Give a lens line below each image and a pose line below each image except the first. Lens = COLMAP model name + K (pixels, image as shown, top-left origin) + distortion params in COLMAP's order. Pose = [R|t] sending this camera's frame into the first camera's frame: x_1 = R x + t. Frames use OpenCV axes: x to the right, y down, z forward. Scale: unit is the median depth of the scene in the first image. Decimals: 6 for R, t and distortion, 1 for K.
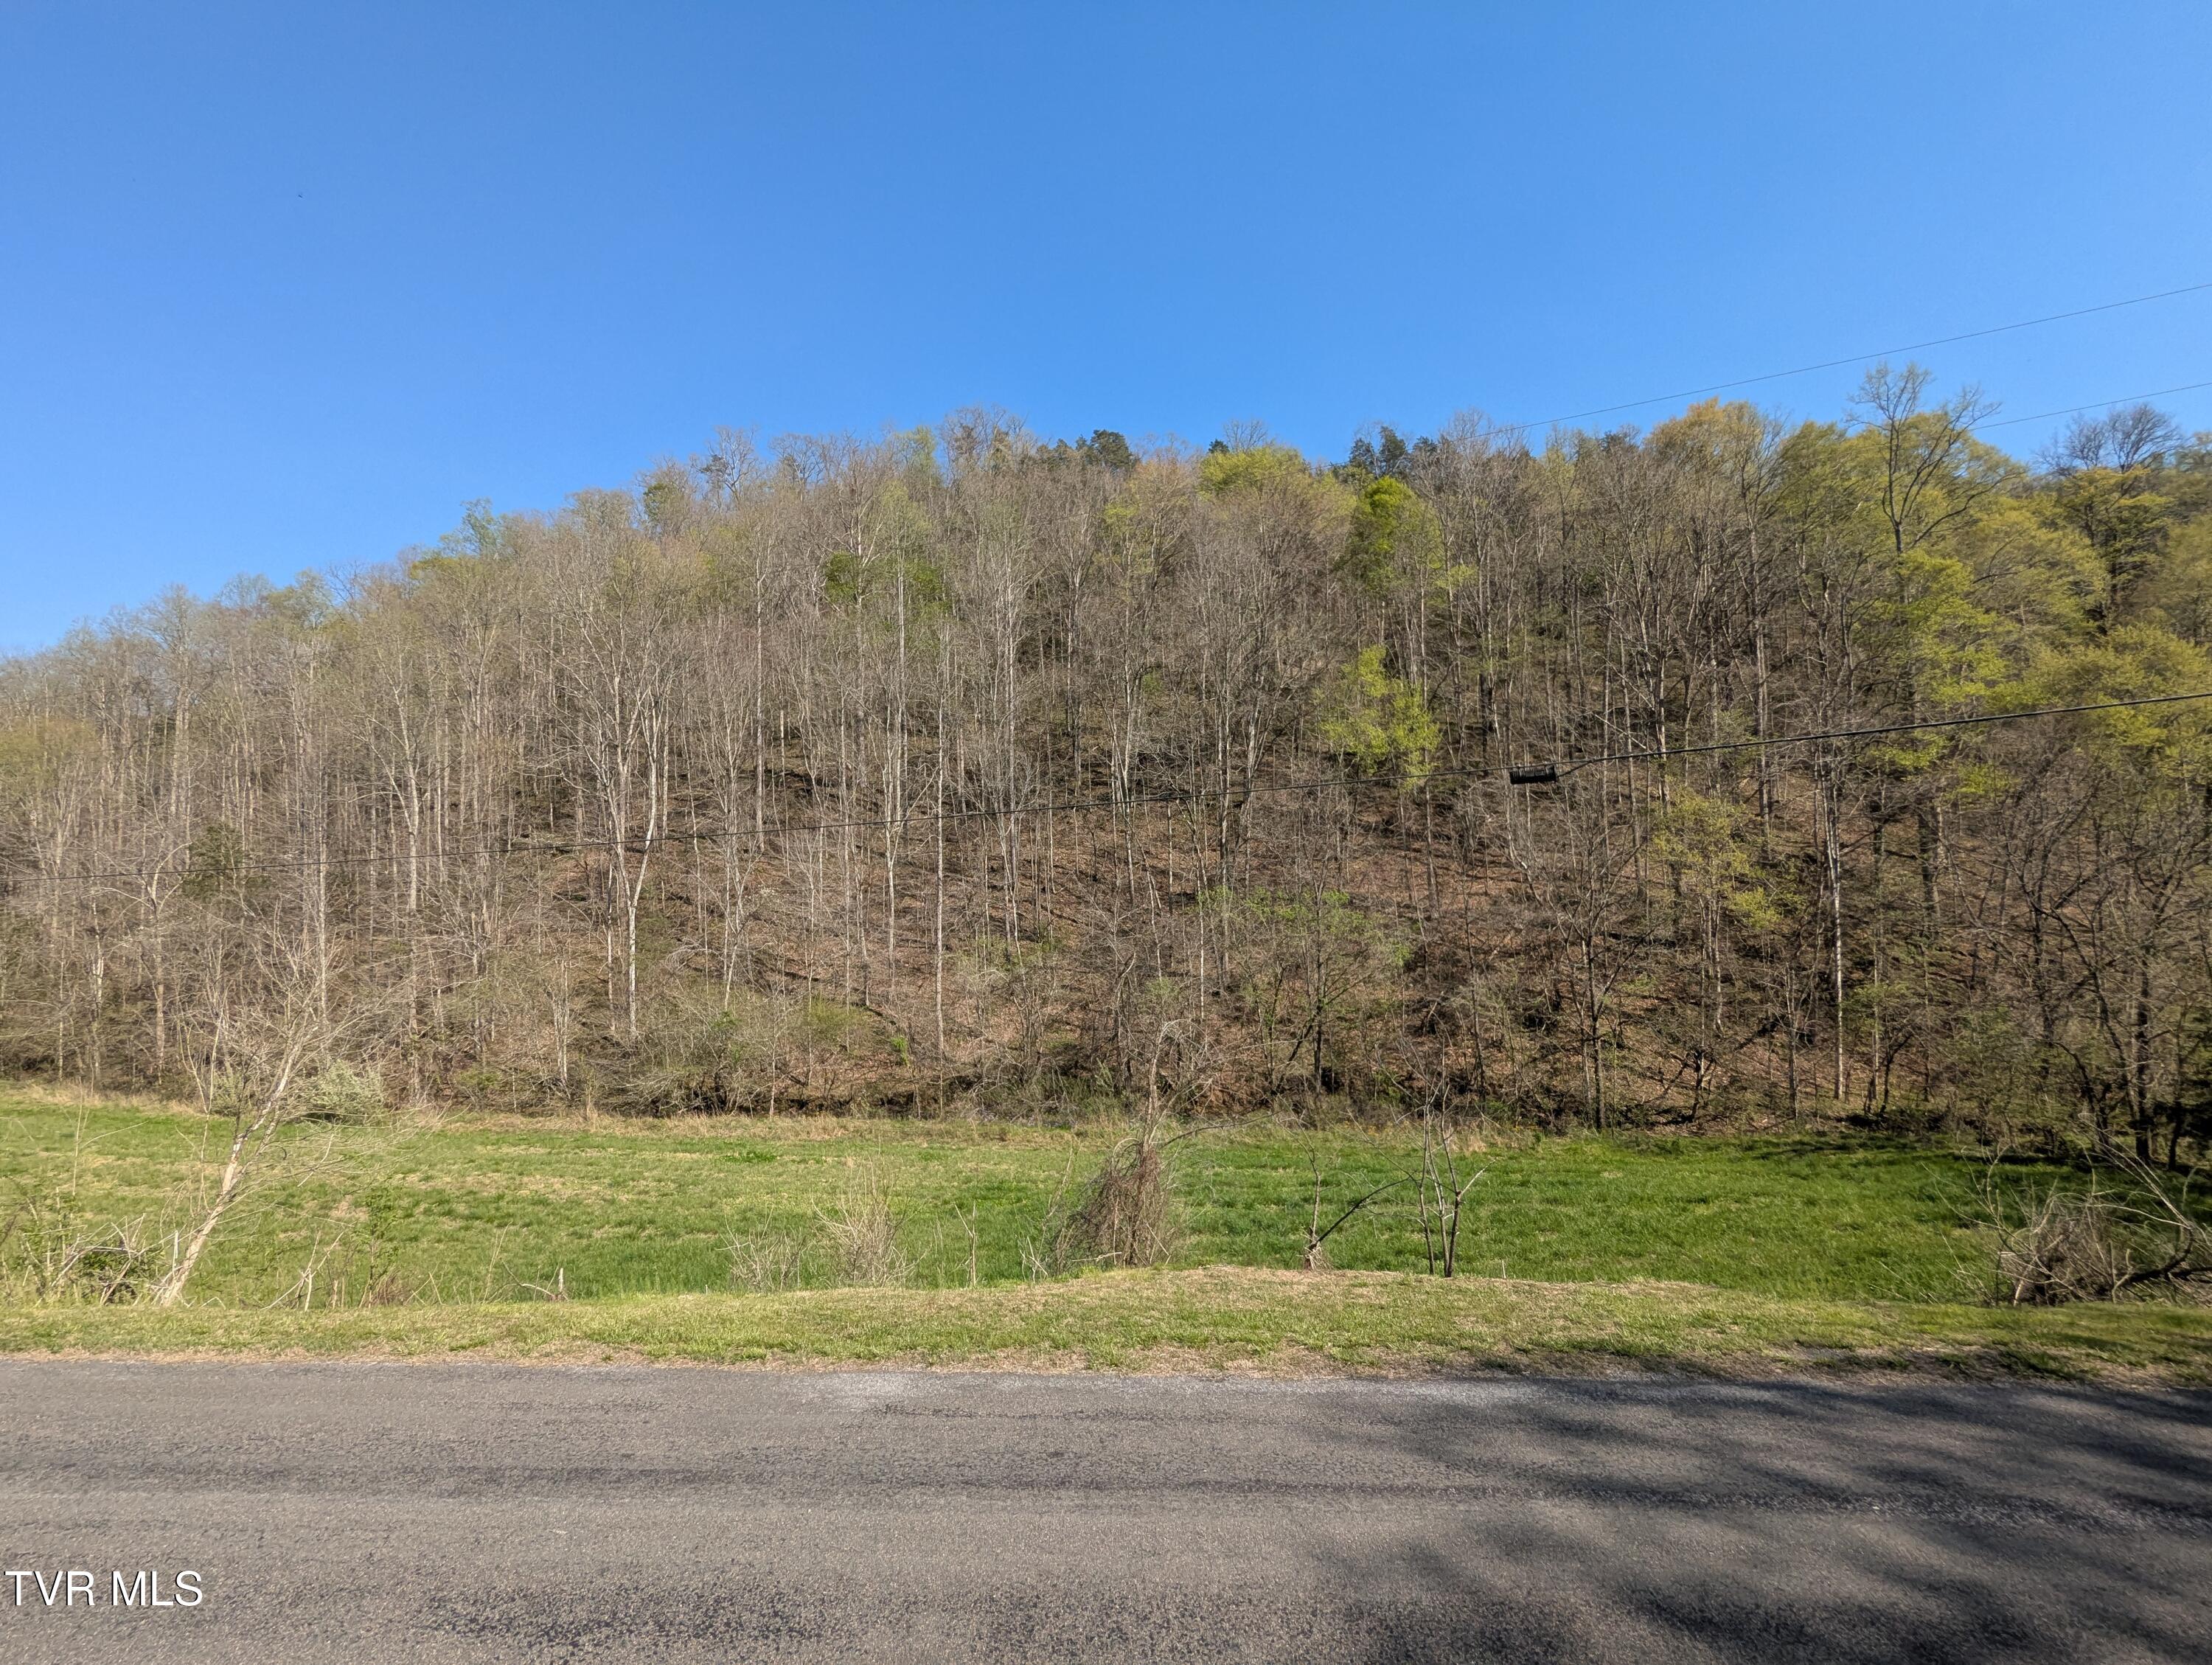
lens RADIAL K [[1036.4, 0, 1106.0], [0, 1036.4, 832.5], [0, 0, 1]] dist [-0.000020, 0.000193]
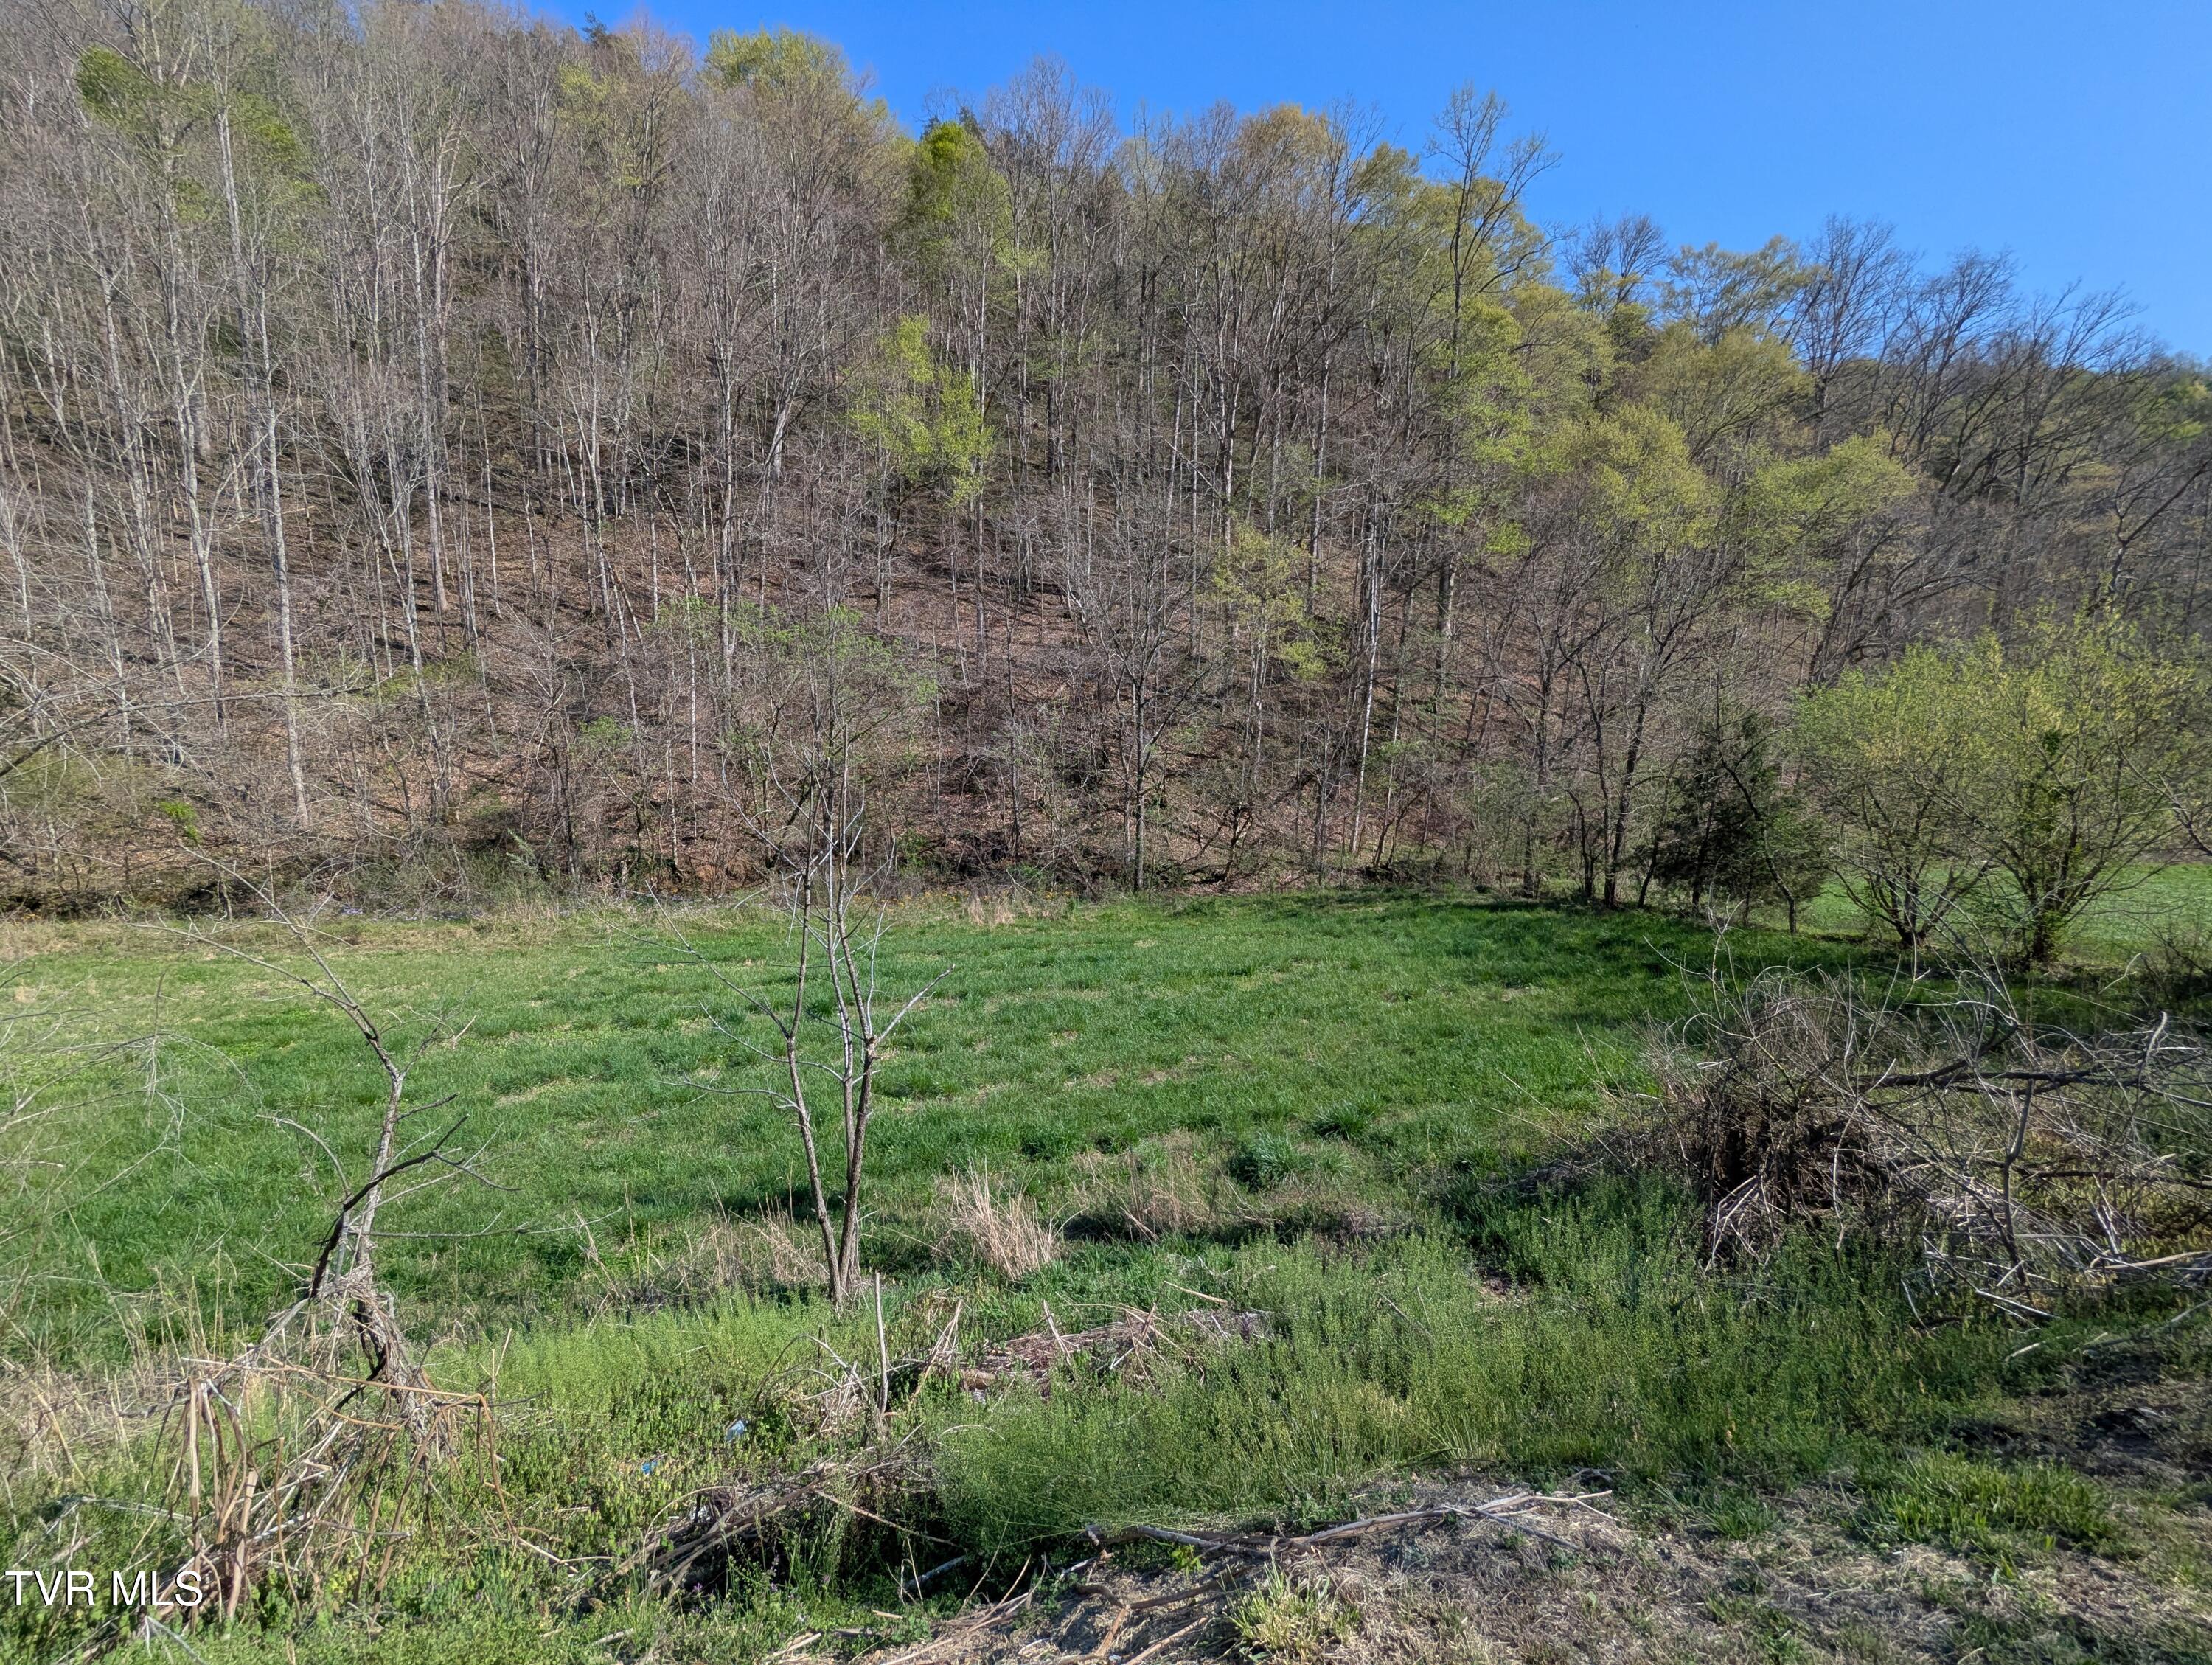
lens RADIAL K [[1036.4, 0, 1106.0], [0, 1036.4, 832.5], [0, 0, 1]] dist [-0.000020, 0.000193]
pose [[0.919593, -0.018700, 0.392427, 0.088446], [-0.064915, 0.977905, 0.198718, 0.051787], [-0.387472, -0.208214, 0.898060, 0.188714]]
